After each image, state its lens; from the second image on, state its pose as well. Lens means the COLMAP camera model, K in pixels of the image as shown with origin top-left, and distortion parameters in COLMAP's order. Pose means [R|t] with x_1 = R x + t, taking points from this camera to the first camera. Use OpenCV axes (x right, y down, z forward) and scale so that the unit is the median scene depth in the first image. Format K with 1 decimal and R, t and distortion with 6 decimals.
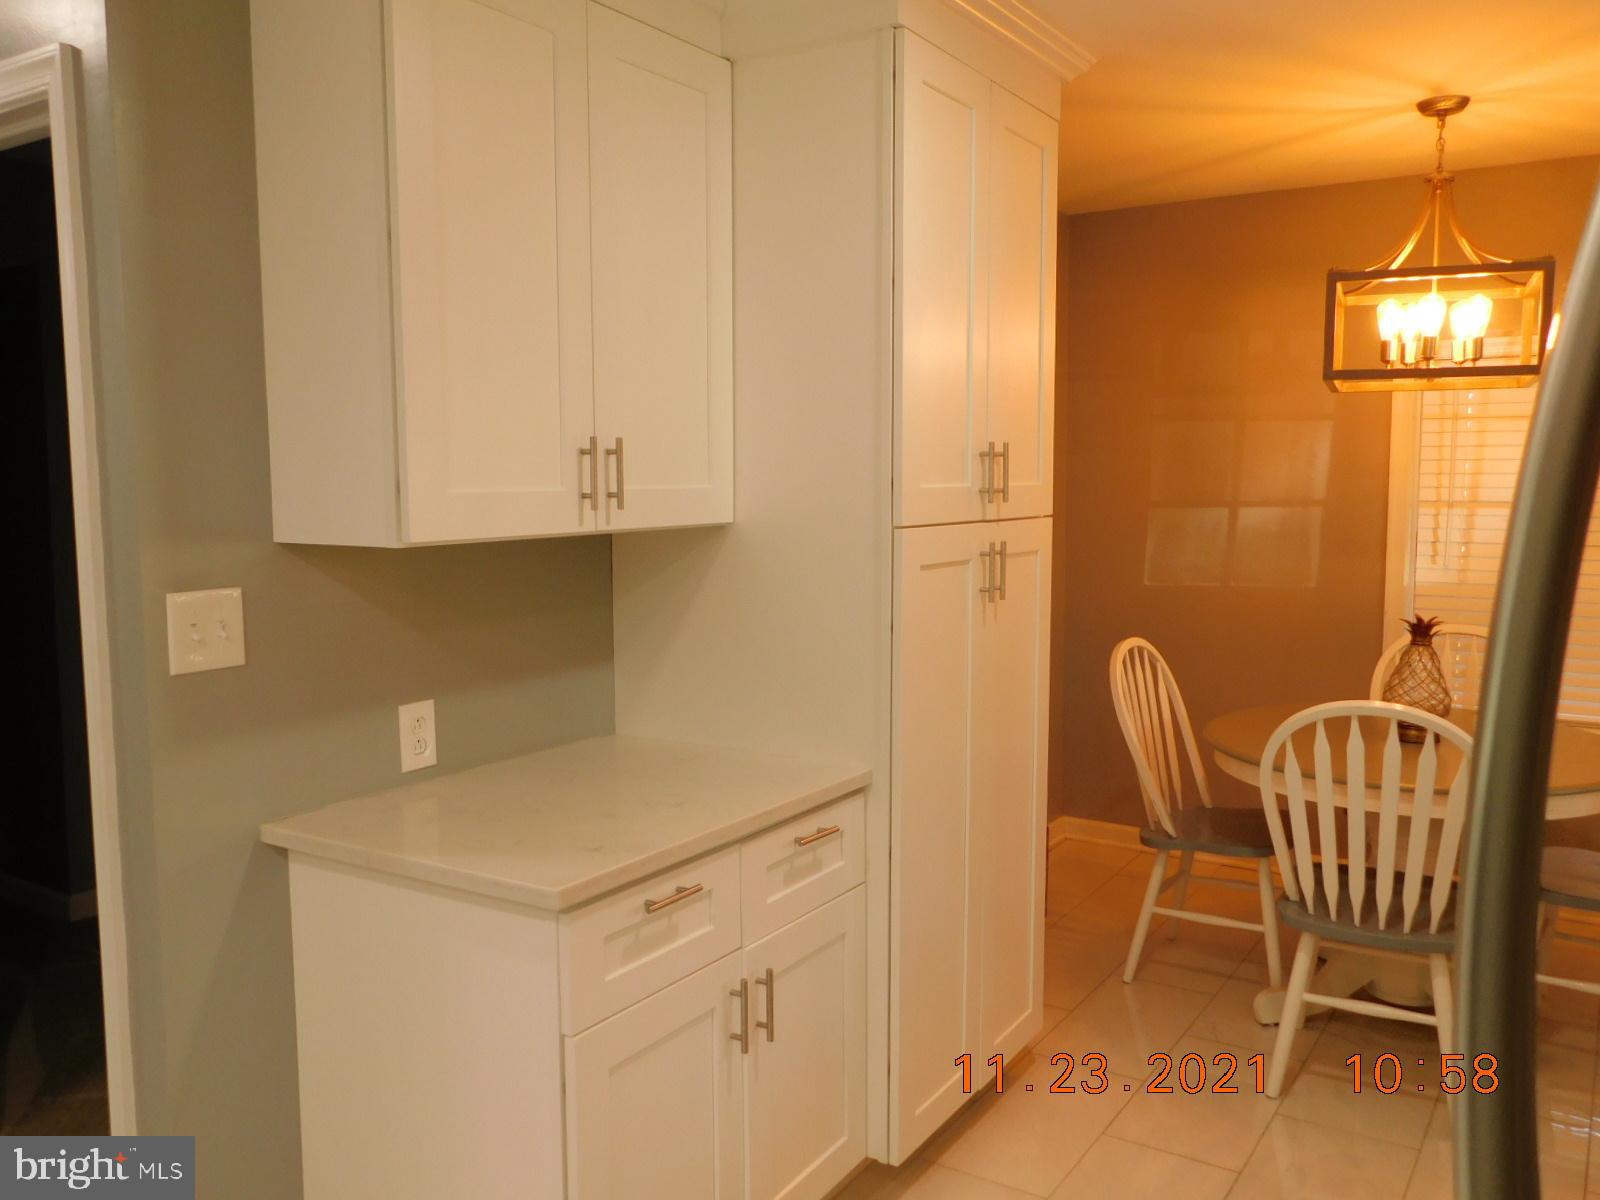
lens RADIAL K [[1306.5, 0, 801.7], [0, 1306.5, 601.2], [0, 0, 1]] dist [0.010163, 0.011552]
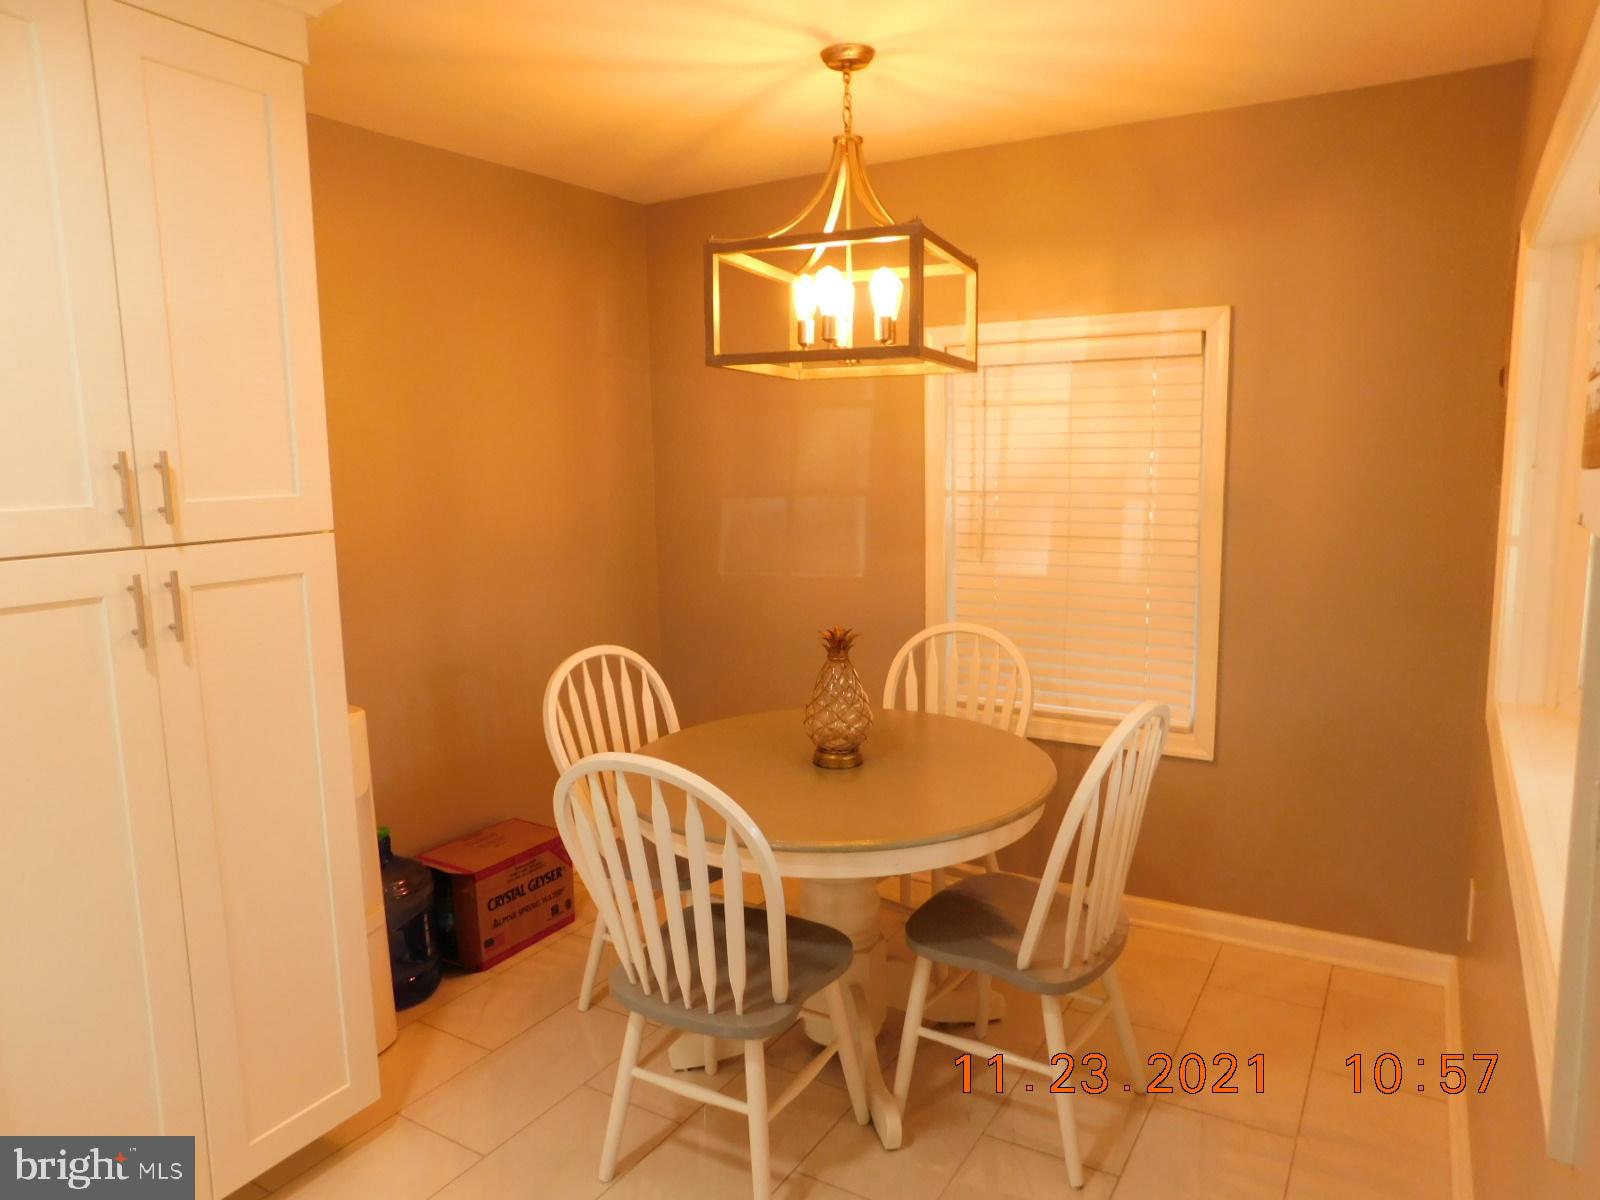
lens RADIAL K [[1051.2, 0, 798.4], [0, 1051.2, 599.9], [0, 0, 1]] dist [-0.058930, 0.036474]
pose [[0.999724, -0.019587, 0.013007, 0.442642], [0.019025, 0.998935, 0.042037, -0.039203], [-0.013817, -0.041778, 0.999031, 0.282832]]
